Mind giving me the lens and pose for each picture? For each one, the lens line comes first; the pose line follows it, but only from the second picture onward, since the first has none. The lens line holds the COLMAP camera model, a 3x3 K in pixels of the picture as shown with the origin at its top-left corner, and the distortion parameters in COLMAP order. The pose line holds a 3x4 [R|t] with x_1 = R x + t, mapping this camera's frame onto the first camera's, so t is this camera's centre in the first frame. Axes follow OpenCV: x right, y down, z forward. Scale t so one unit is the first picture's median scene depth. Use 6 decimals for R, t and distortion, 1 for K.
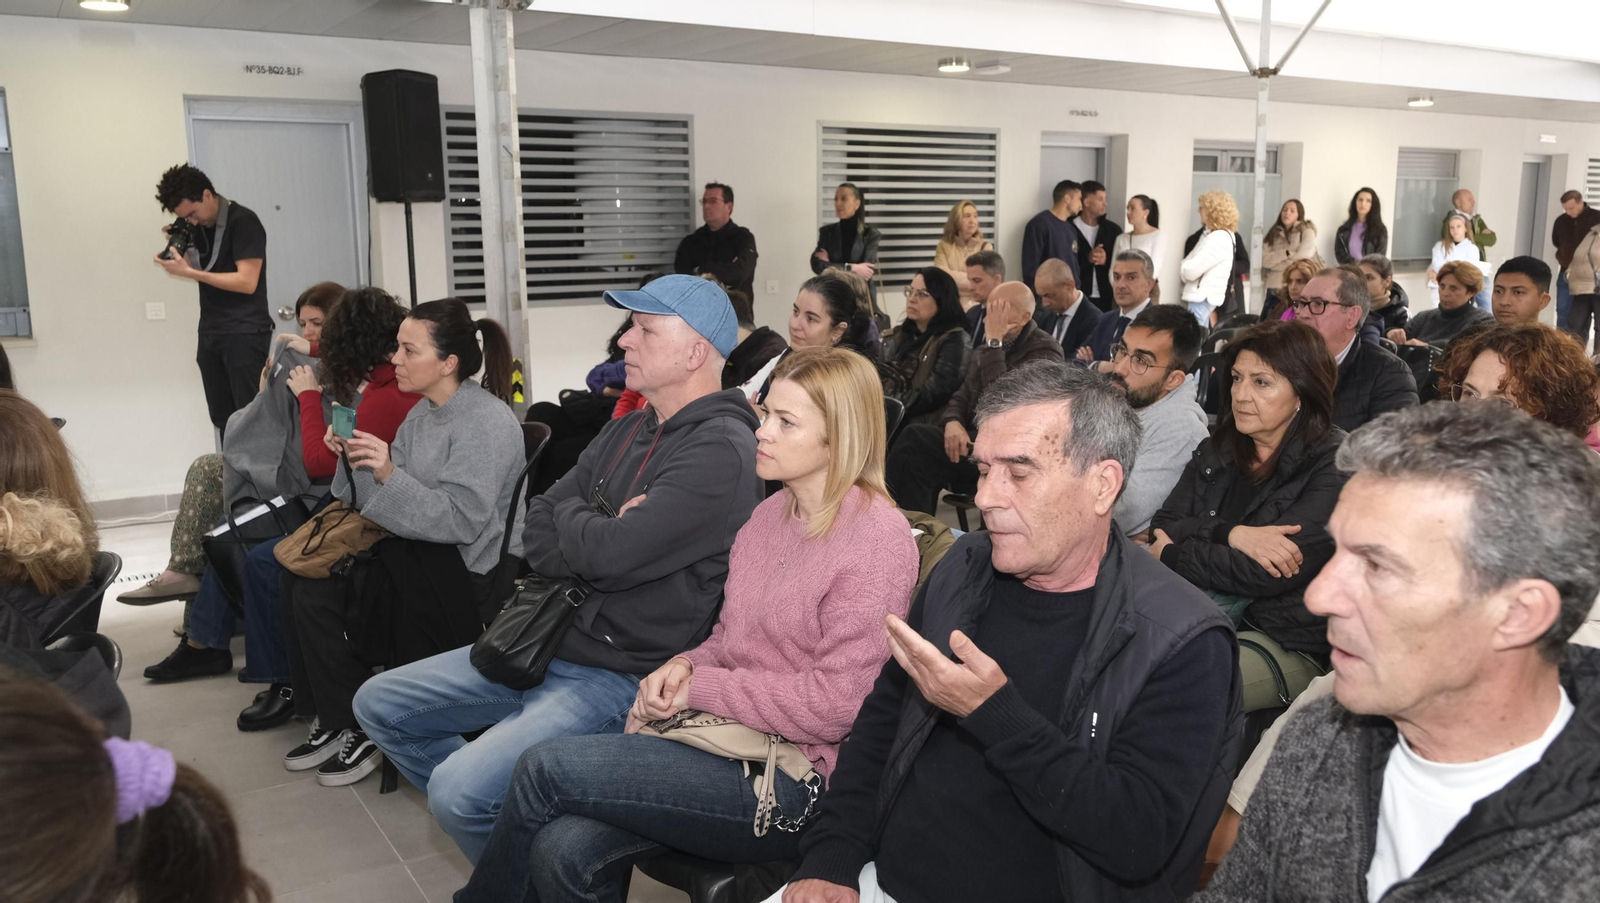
lens RADIAL K [[1303.0, 0, 800.0], [0, 1303.0, 451.5], [0, 0, 1]] dist [-0.007846, 0.008012]
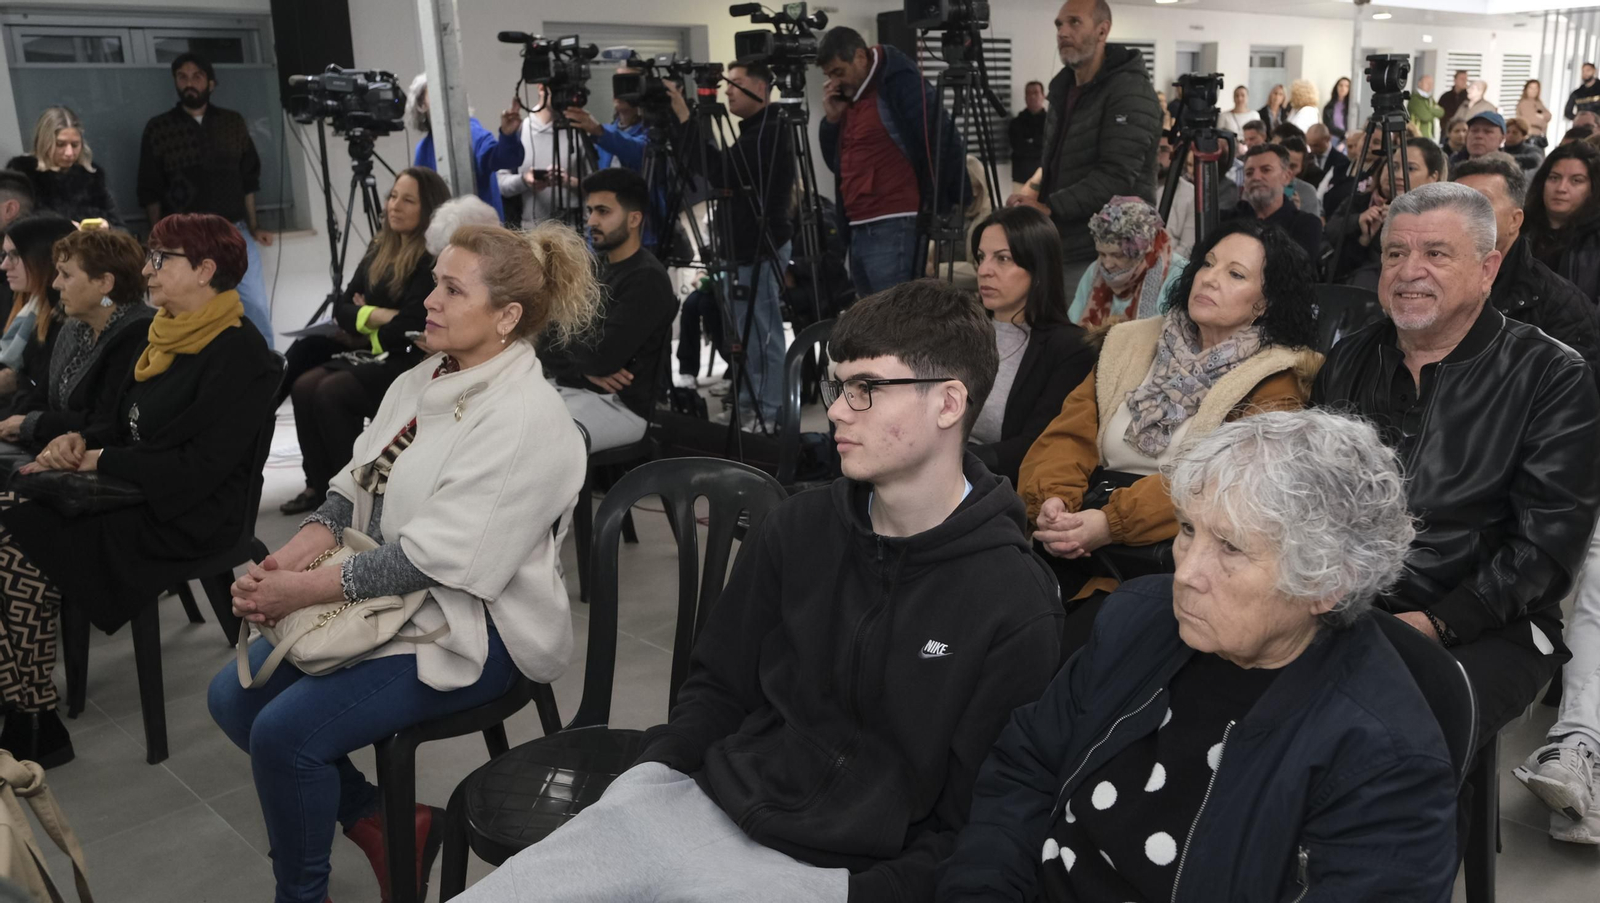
lens RADIAL K [[1340.1, 0, 800.0], [0, 1340.1, 451.5], [0, 0, 1]] dist [-0.003989, 0.000537]
pose [[0.975087, -0.078835, 0.207342, -0.623445], [0.065689, 0.995413, 0.069553, 0.081389], [-0.211874, -0.054200, 0.975793, -0.413869]]
